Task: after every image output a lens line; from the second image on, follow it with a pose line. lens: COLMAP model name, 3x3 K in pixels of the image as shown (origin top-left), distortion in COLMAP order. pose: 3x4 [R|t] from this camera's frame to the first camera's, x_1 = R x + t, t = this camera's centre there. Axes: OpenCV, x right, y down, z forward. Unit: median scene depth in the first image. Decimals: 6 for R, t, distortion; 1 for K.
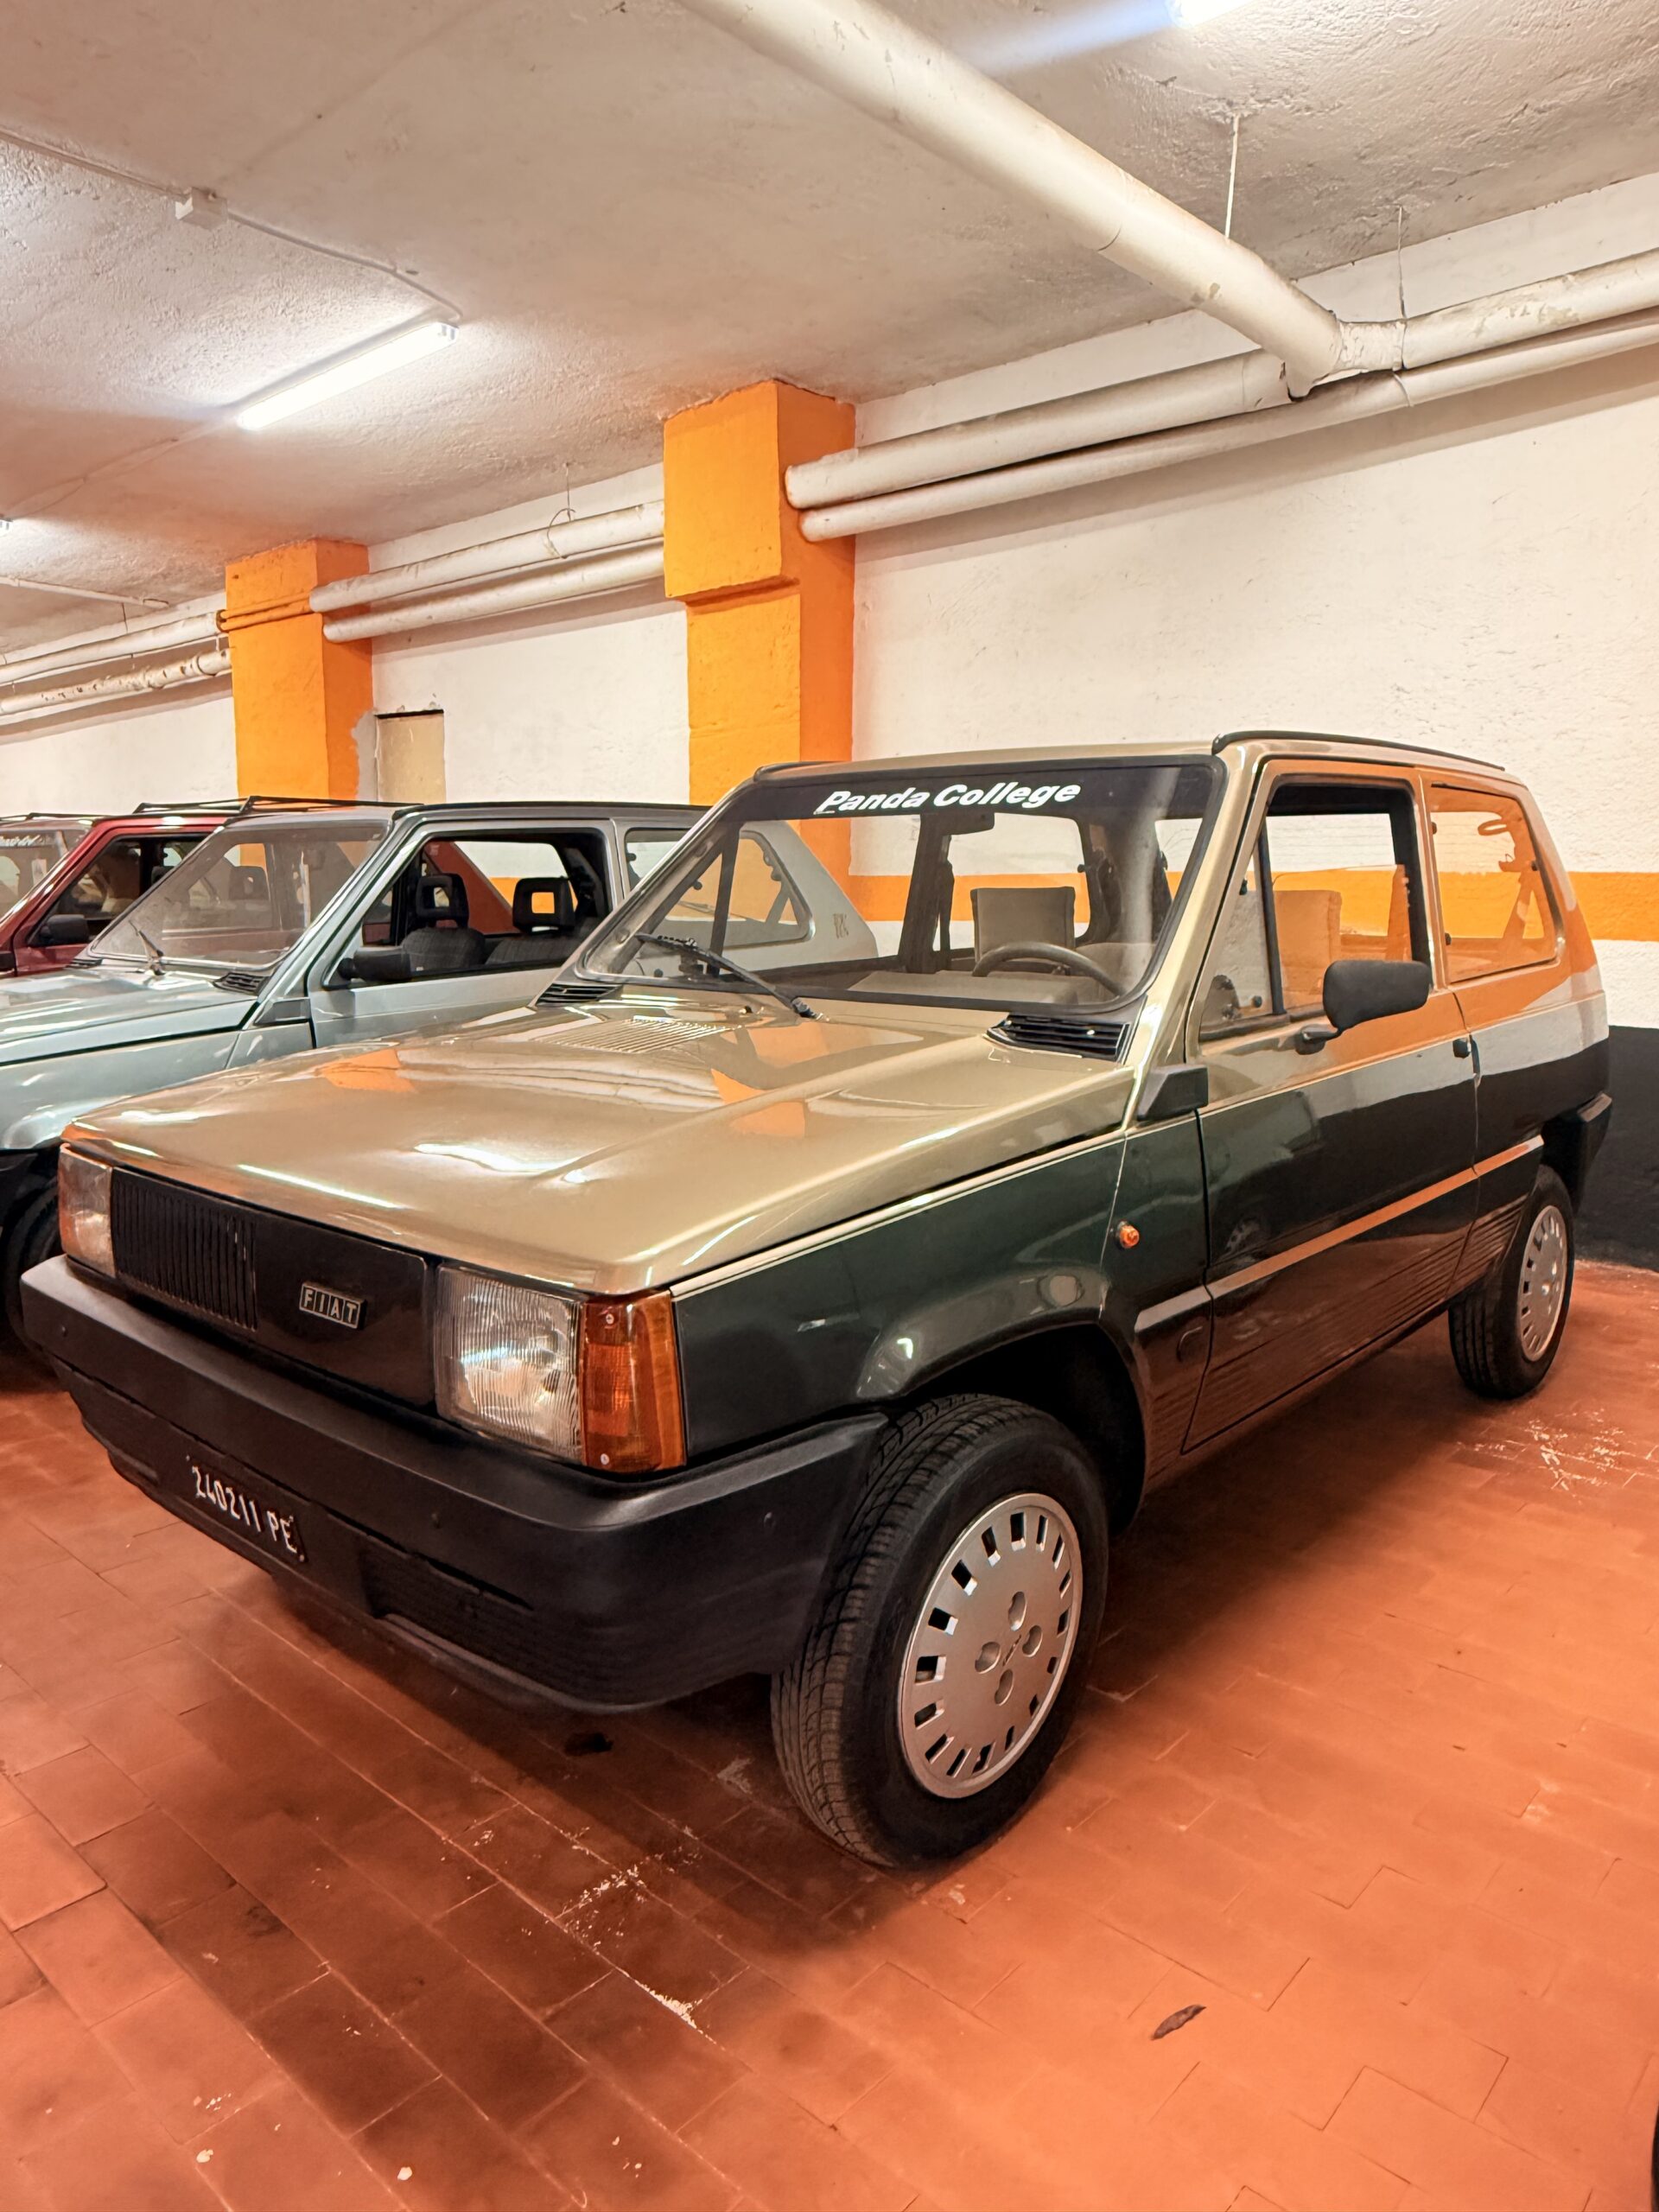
lens RADIAL K [[1467.6, 0, 788.3], [0, 1467.6, 1102.1], [0, 0, 1]] dist [0.004012, 0.000688]
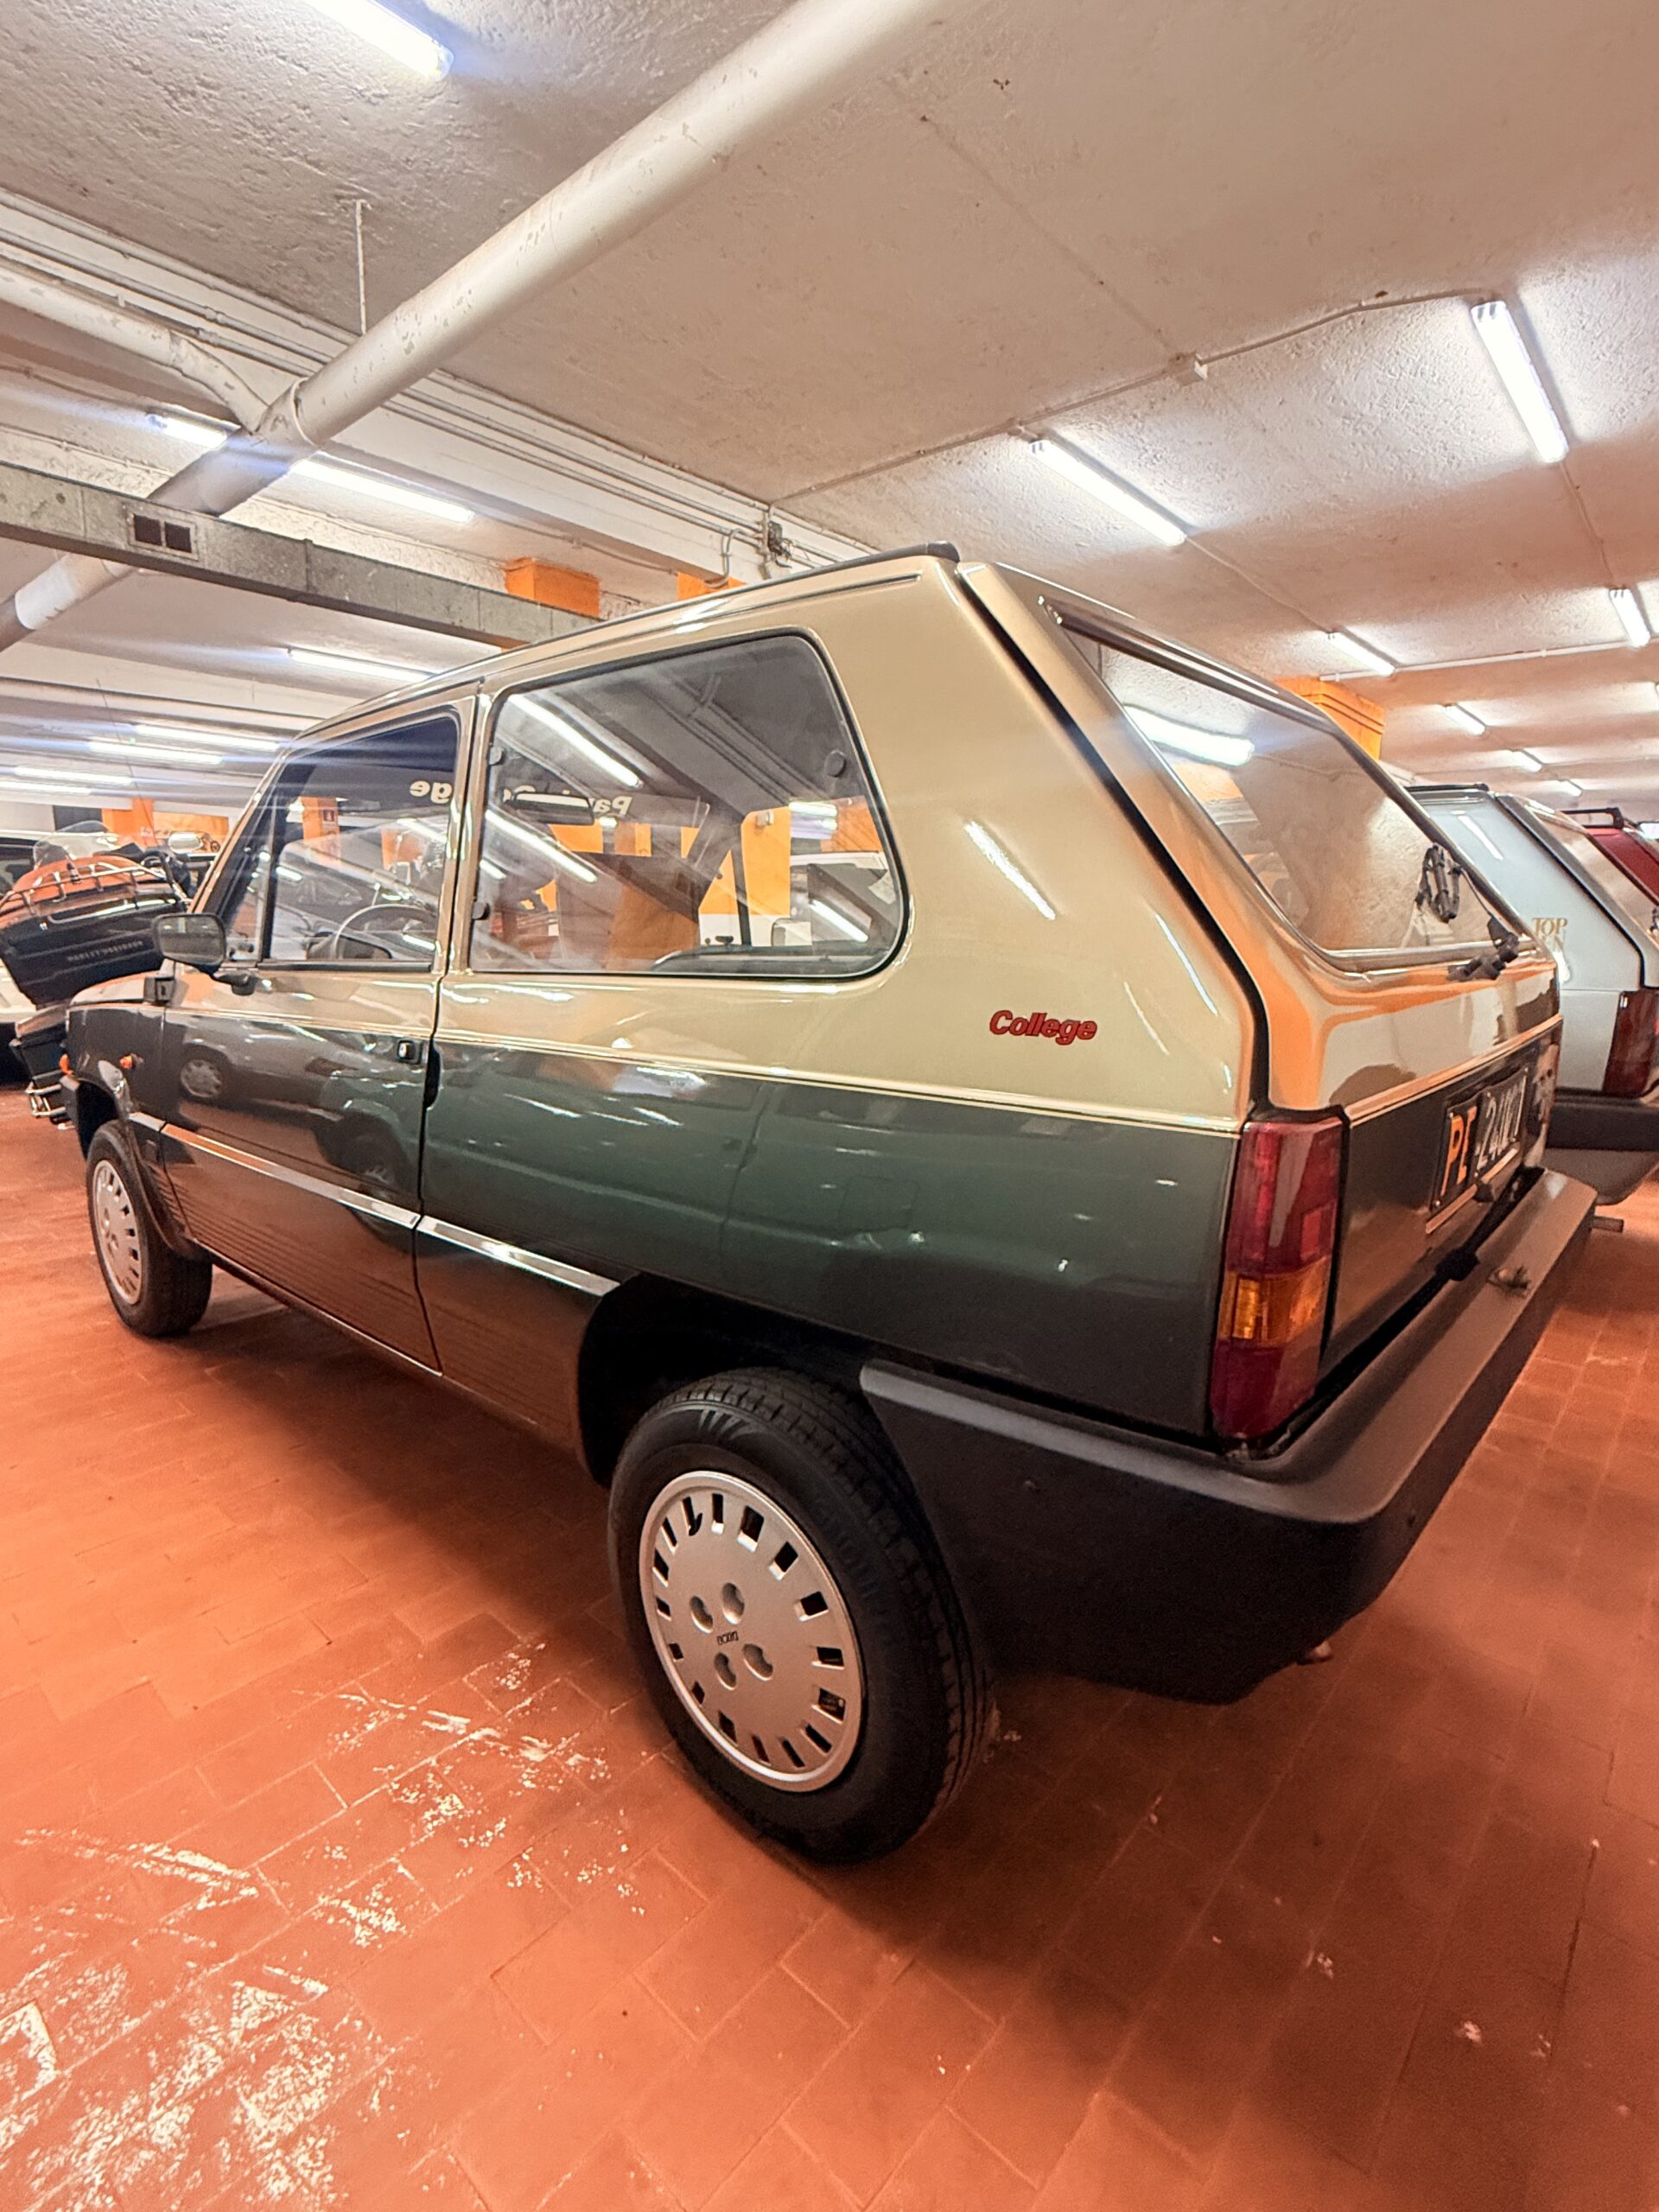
lens RADIAL K [[1153.9, 0, 825.7], [0, 1153.9, 1087.2], [0, 0, 1]] dist [0.000777, -0.001237]
pose [[-0.002756, 0.149390, -0.988775, 0.836976], [-0.186464, 0.971360, 0.147278, -0.104606], [0.982458, 0.184777, 0.025179, 0.953372]]
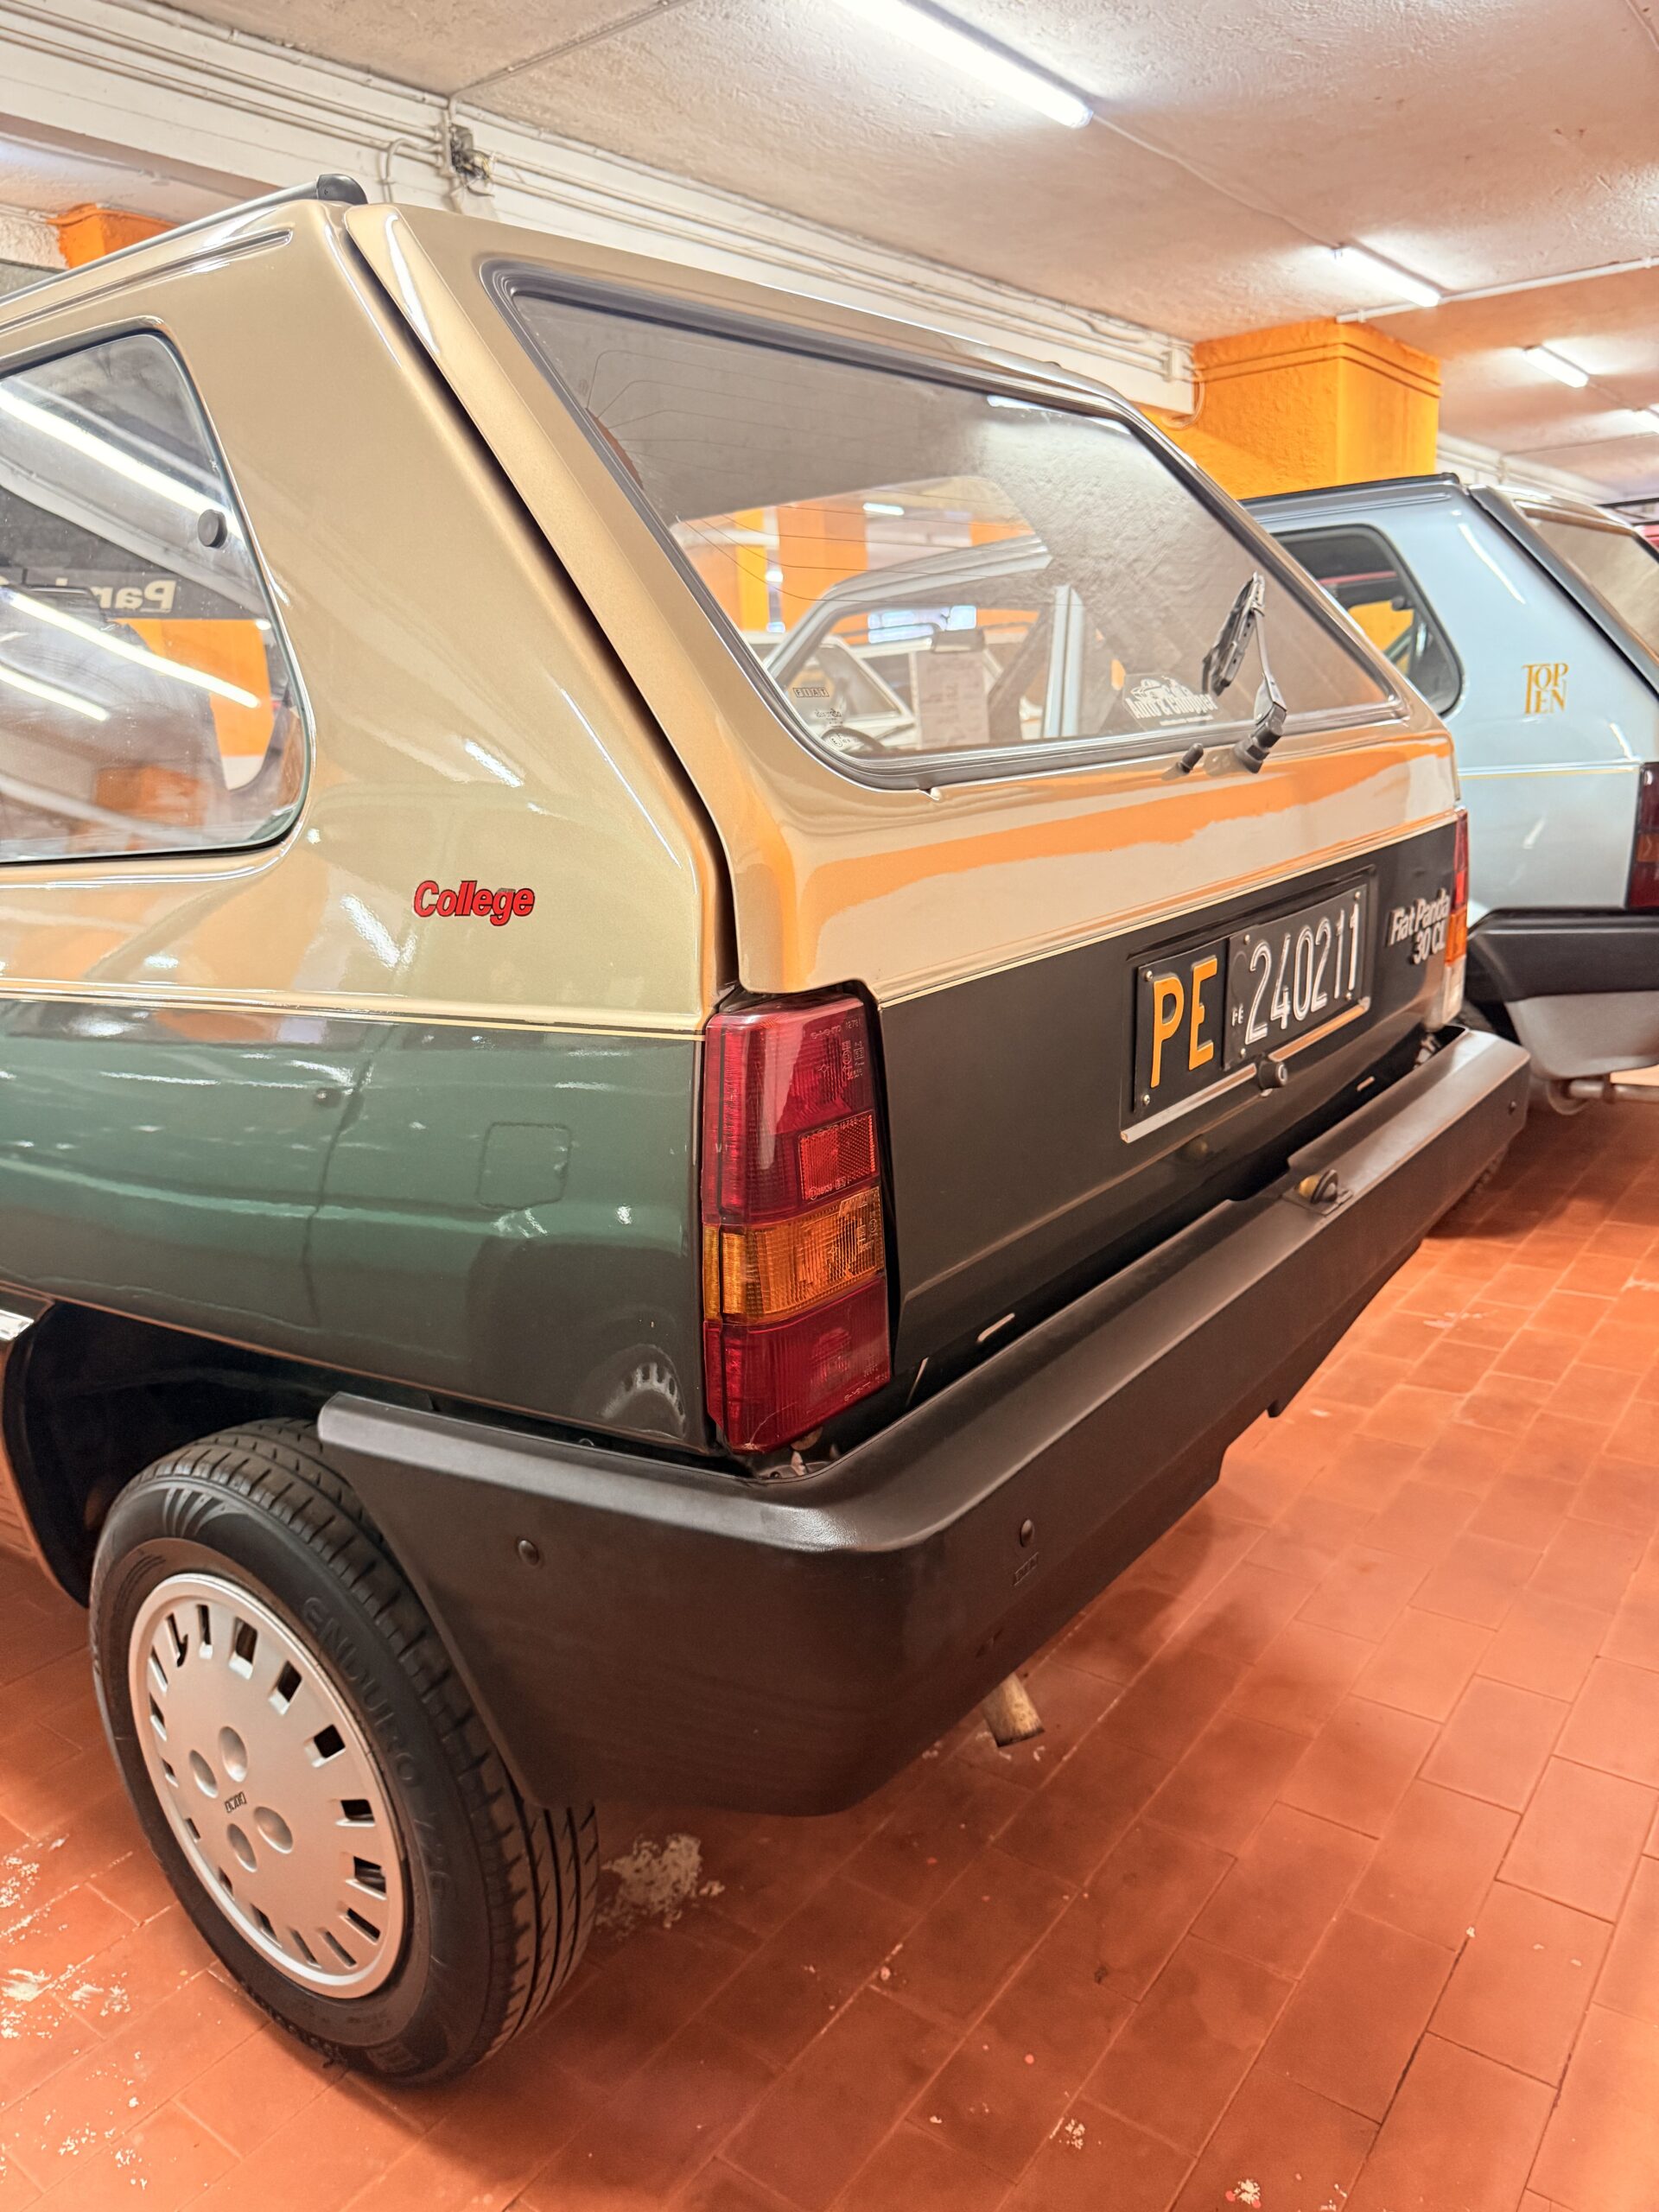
lens RADIAL K [[1720.2, 0, 829.5], [0, 1720.2, 1106.0], [0, 0, 1]] dist [-0.001295, -0.009801]
pose [[0.078903, 0.216500, -0.973089, 0.866081], [-0.112730, 0.971809, 0.207074, -0.137079], [0.990488, 0.093358, 0.101085, 1.135345]]
